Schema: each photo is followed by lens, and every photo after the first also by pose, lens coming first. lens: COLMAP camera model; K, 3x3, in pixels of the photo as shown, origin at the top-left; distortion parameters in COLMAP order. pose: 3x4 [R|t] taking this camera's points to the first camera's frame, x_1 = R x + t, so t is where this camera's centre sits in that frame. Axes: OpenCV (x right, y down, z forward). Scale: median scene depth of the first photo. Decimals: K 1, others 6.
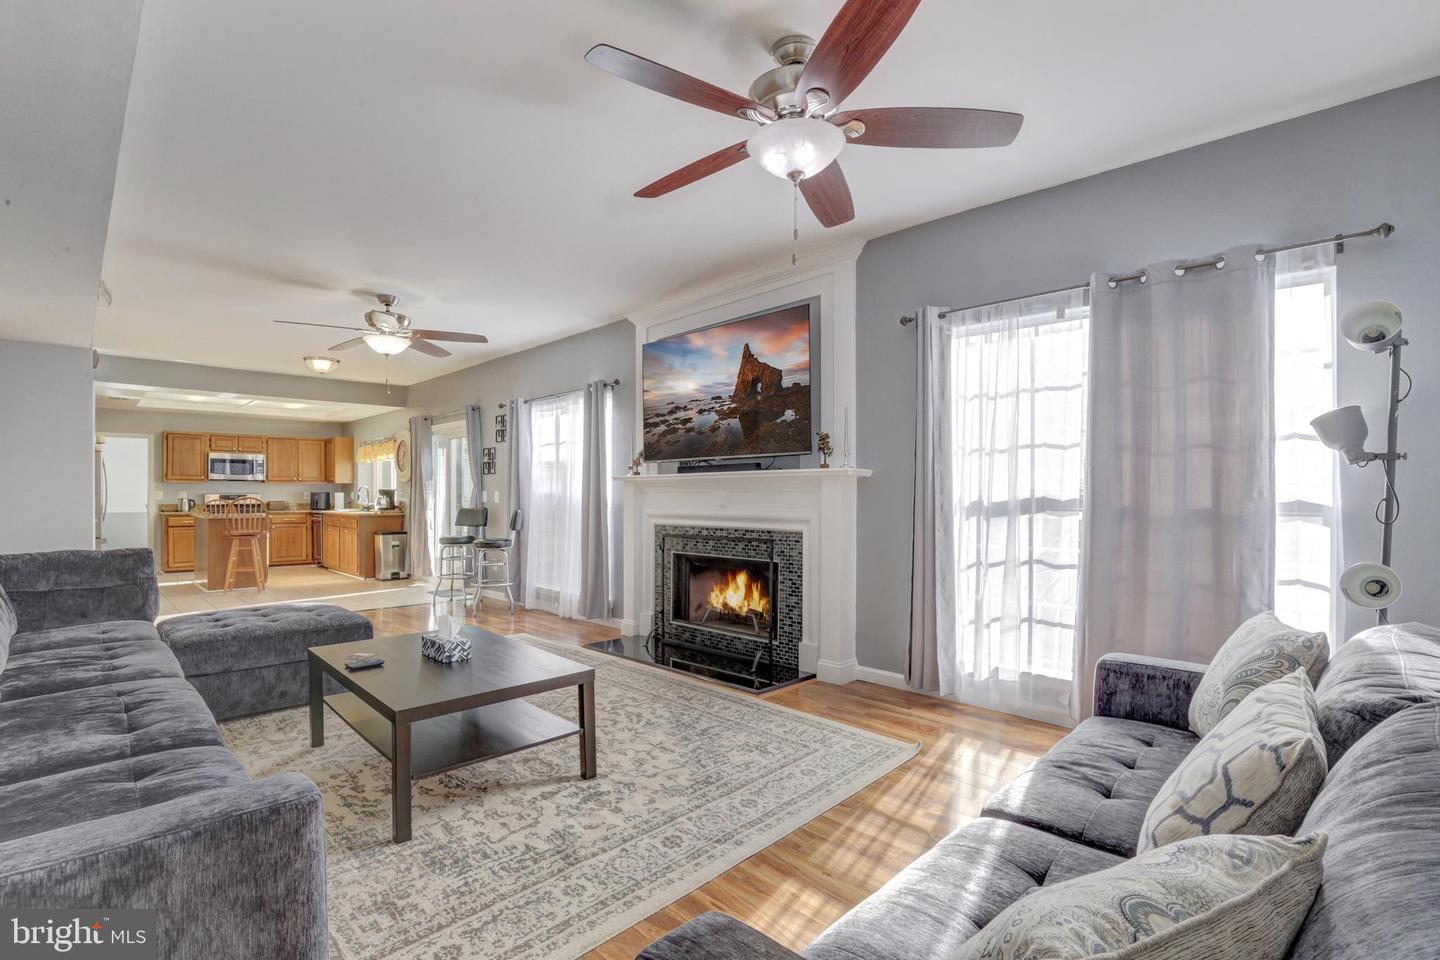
lens RADIAL K [[681.5, 0, 720.9], [0, 681.5, 494.9], [0, 0, 1]] dist [-0.030037, 0.003975]
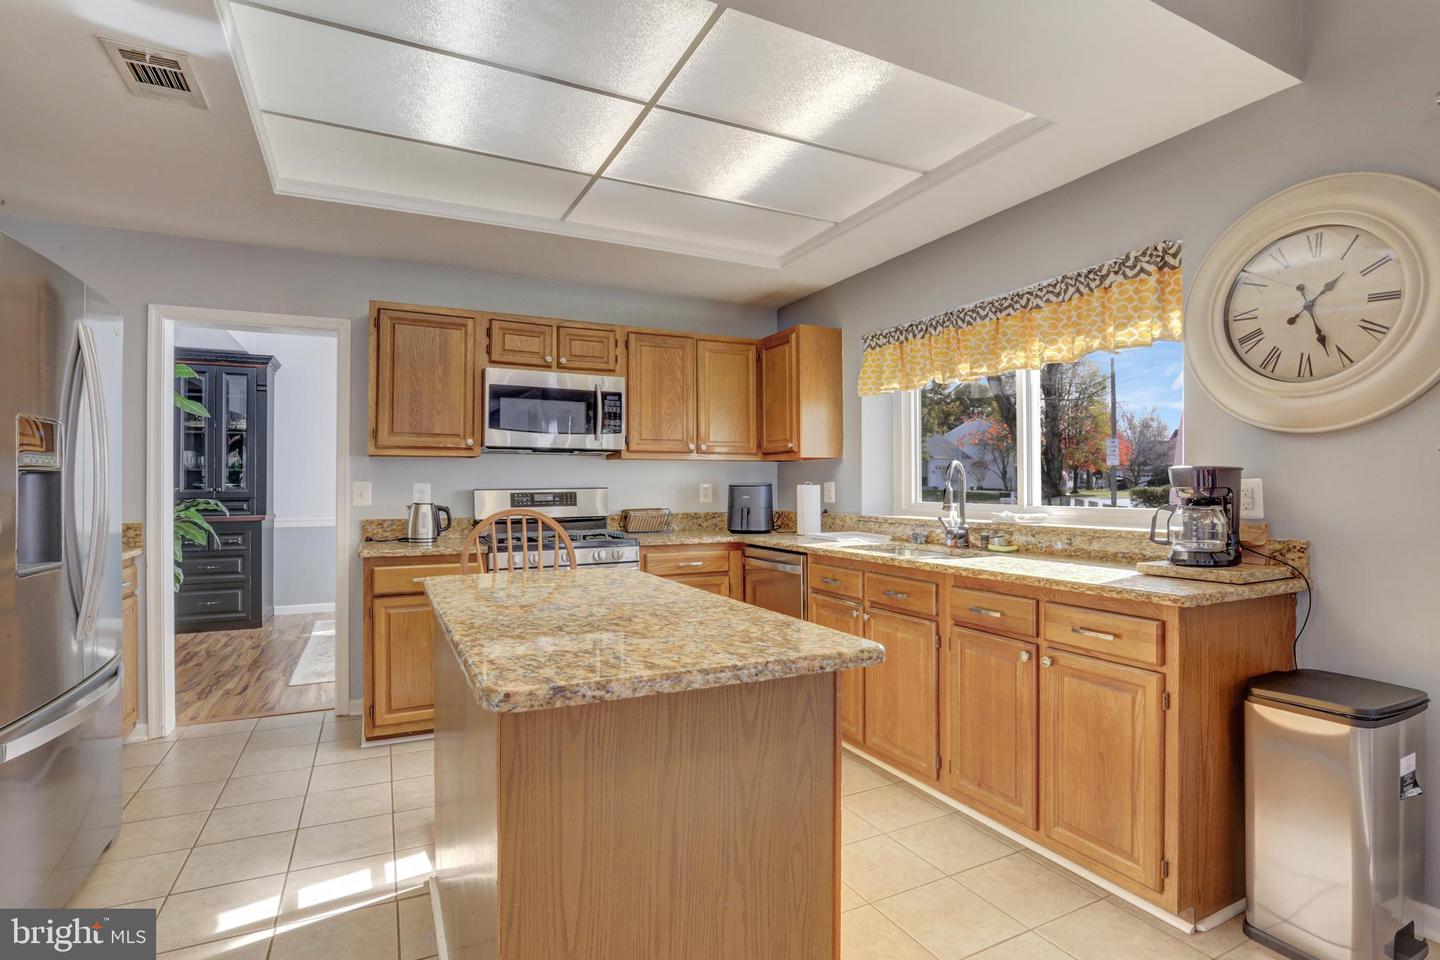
lens RADIAL K [[681.5, 0, 716.9], [0, 681.5, 480.7], [0, 0, 1]] dist [-0.030037, 0.003975]
pose [[0.956075, -0.006278, -0.293056, -0.545171], [0.002412, 0.999905, -0.013551, -0.001314], [0.293114, 0.012249, 0.955999, 0.698656]]
